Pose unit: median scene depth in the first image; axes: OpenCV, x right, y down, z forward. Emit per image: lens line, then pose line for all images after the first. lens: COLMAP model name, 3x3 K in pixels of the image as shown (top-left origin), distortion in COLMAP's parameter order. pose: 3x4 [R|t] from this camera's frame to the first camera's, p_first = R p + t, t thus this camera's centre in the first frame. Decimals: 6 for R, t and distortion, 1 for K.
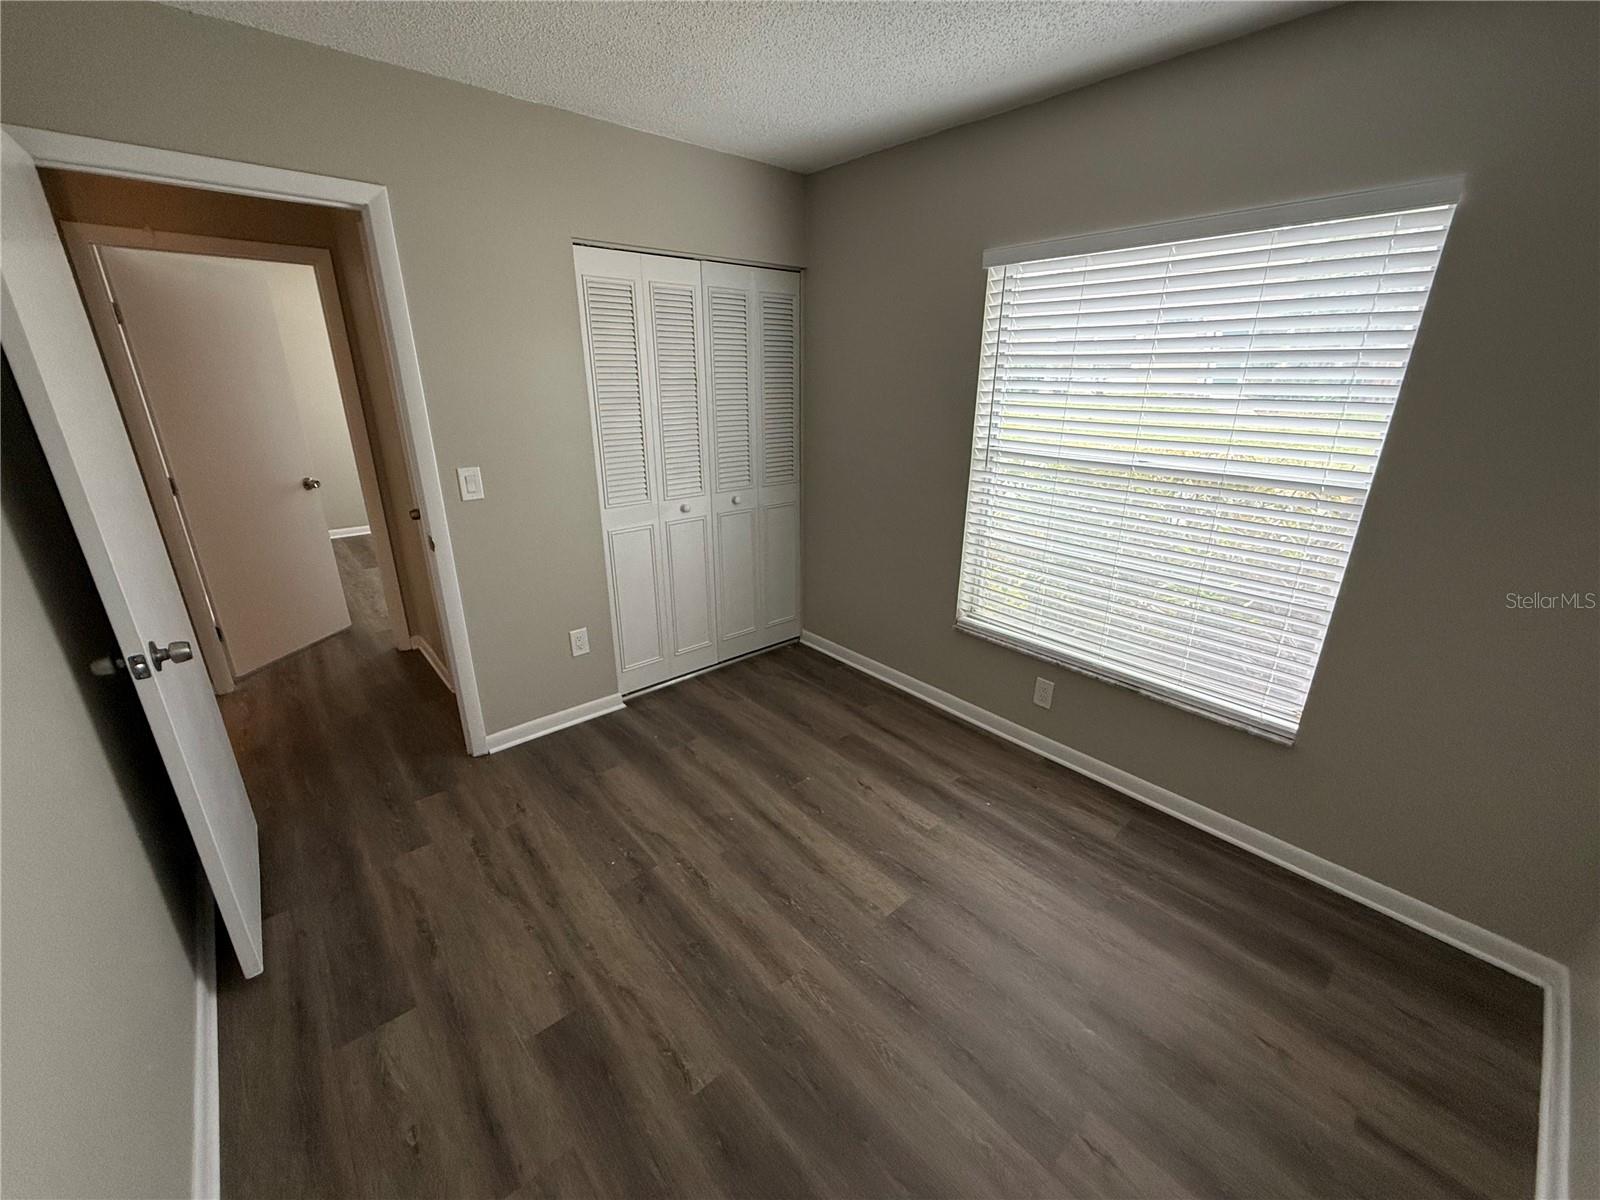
lens RADIAL K [[638.0, 0, 800.1], [0, 638.0, 598.0], [0, 0, 1]] dist [-0.000296, -0.000191]
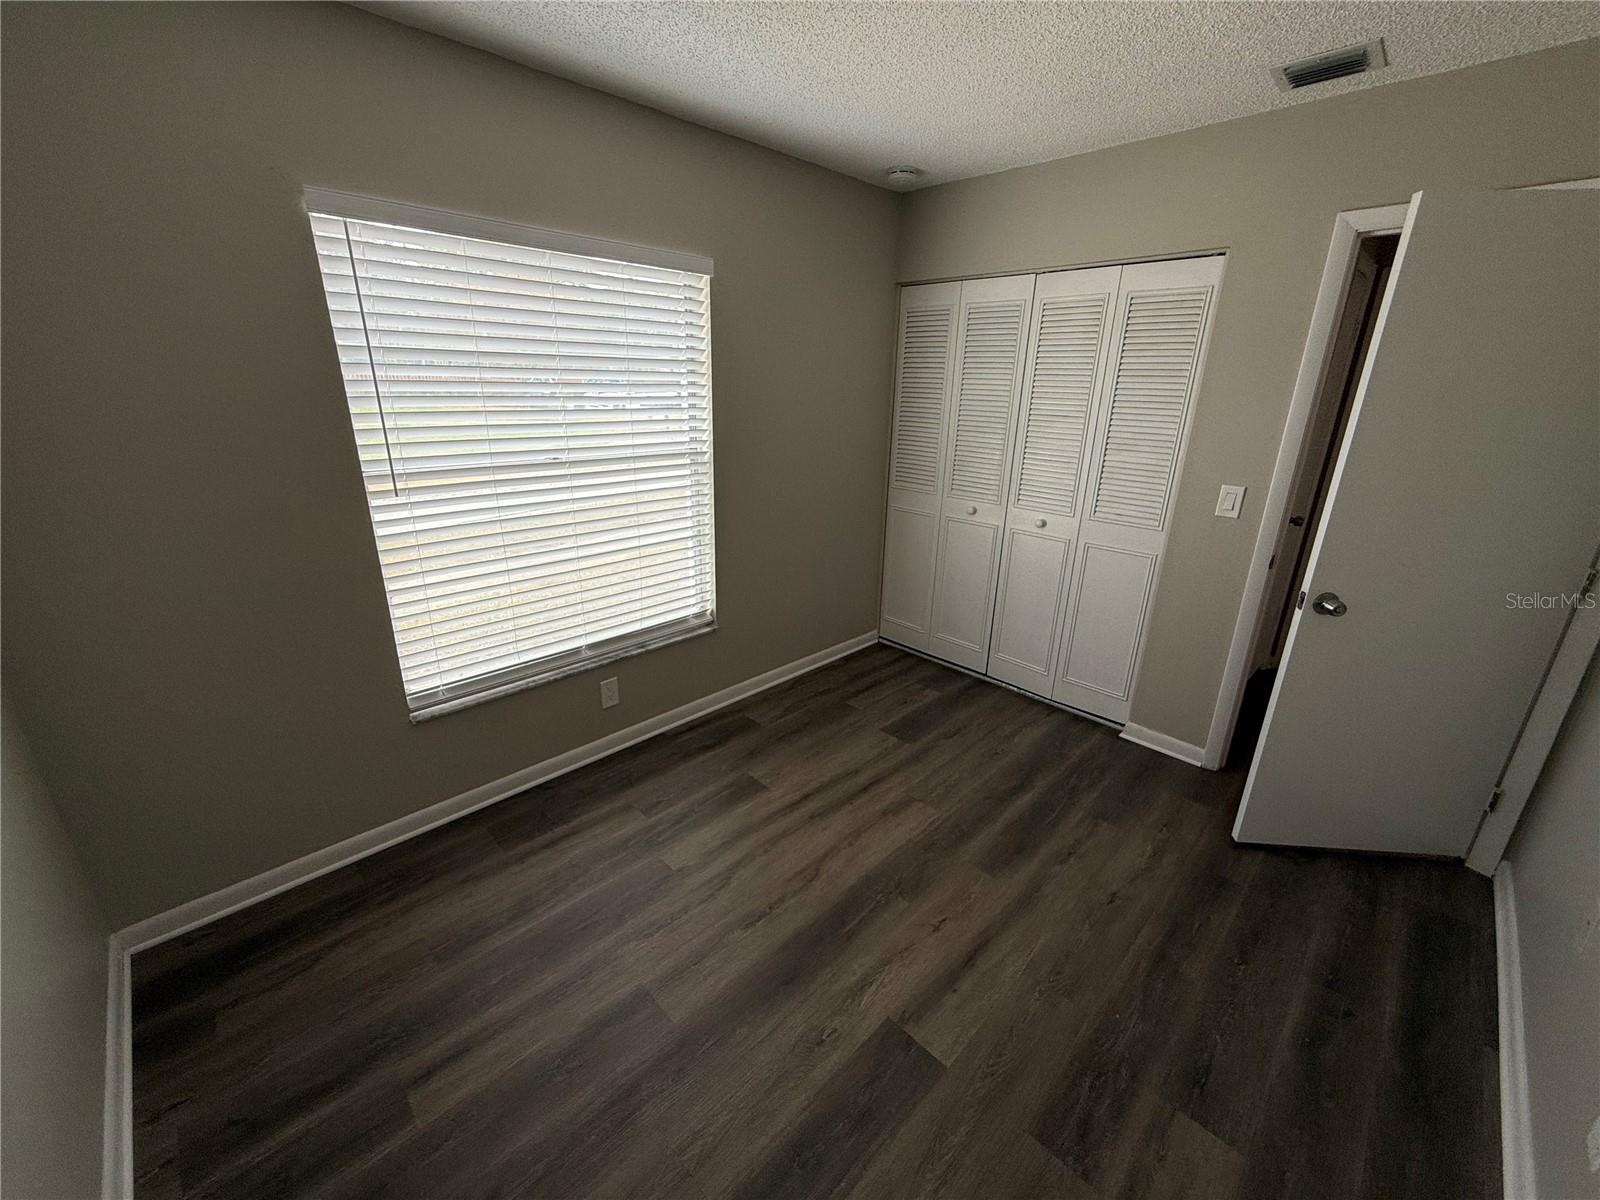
lens RADIAL K [[638.0, 0, 810.0], [0, 638.0, 598.0], [0, 0, 1]] dist [-0.000296, -0.000191]
pose [[-0.091966, -0.325947, 0.940904, -0.639031], [0.315063, 0.886839, 0.338013, -0.269297], [-0.944605, 0.327529, 0.021135, 0.762760]]
